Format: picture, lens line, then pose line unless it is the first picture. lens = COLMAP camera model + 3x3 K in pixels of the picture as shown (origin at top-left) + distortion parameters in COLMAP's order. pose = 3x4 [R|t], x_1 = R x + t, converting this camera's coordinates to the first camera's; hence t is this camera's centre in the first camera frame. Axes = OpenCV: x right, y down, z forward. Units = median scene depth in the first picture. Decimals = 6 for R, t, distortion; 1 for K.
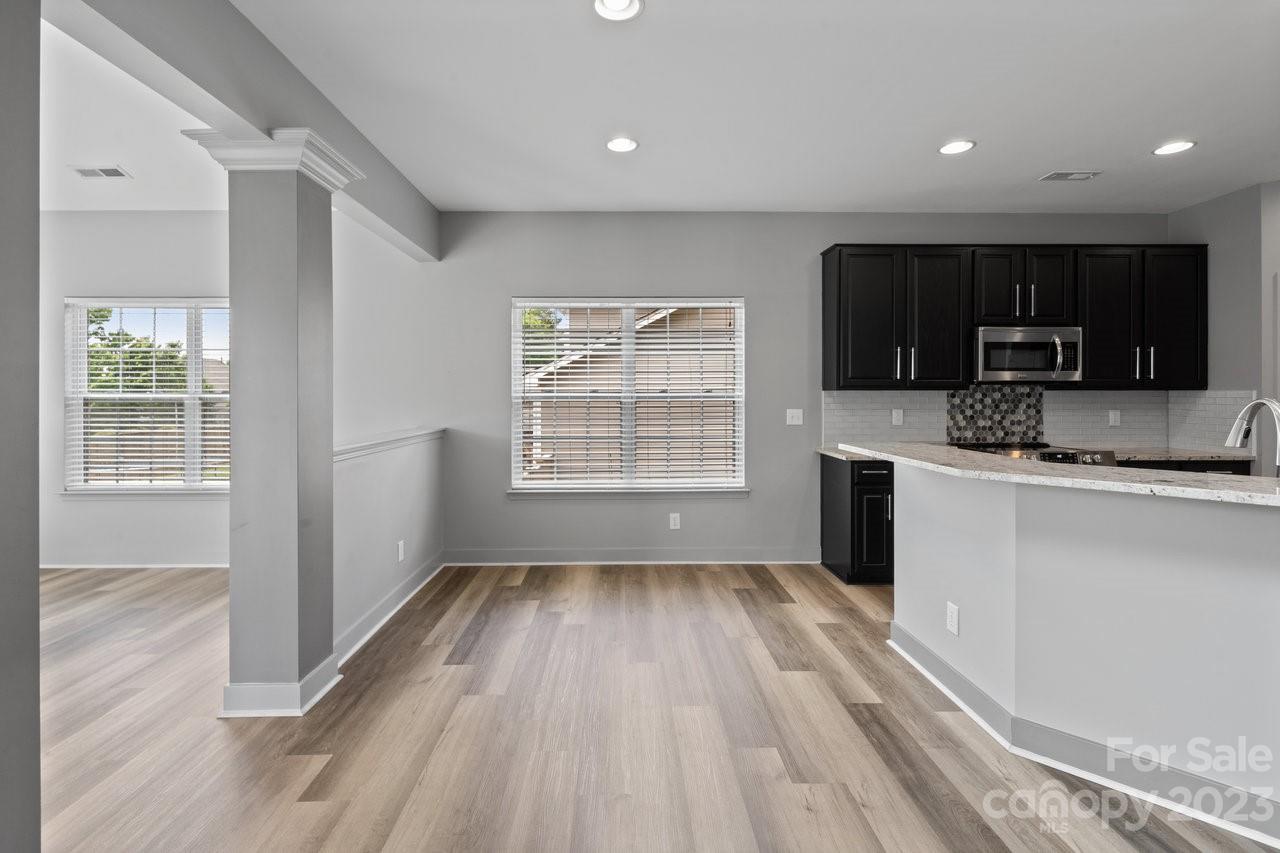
lens RADIAL K [[599.0, 0, 630.0], [0, 599.0, 392.9], [0, 0, 1]] dist [-0.000494, 0.000988]
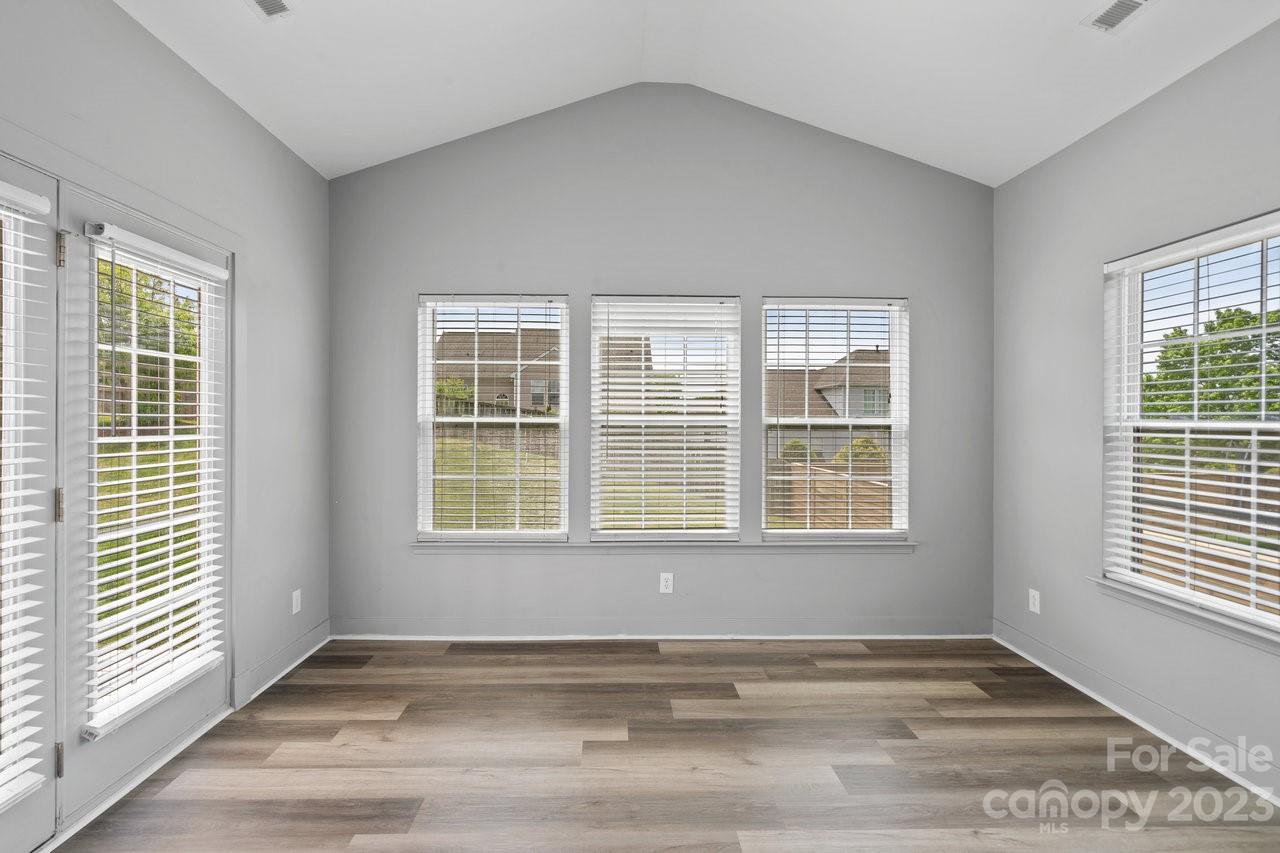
lens RADIAL K [[599.0, 0, 634.3], [0, 599.0, 417.7], [0, 0, 1]] dist [-0.000494, 0.000988]
pose [[0.011602, -0.002035, -0.999931, -0.321514], [-0.004262, 0.999989, -0.002085, 0.001472], [0.999924, 0.004286, 0.011593, 0.492466]]
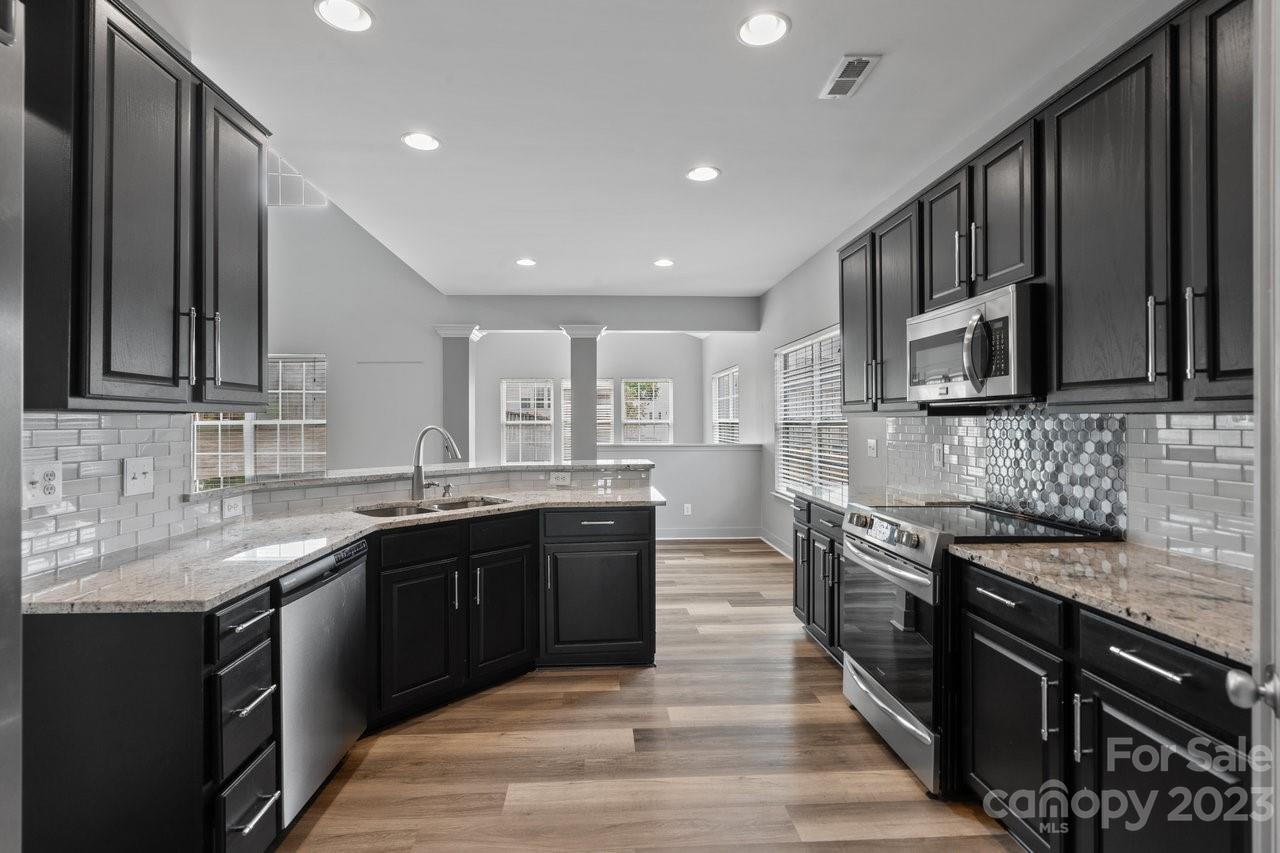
lens RADIAL K [[599.0, 0, 633.3], [0, 599.0, 422.0], [0, 0, 1]] dist [-0.000494, 0.000988]
pose [[0.047385, 0.002938, -0.998872, 1.119353], [0.003197, 0.999990, 0.003093, -0.001005], [0.998872, -0.003340, 0.047375, 0.611154]]
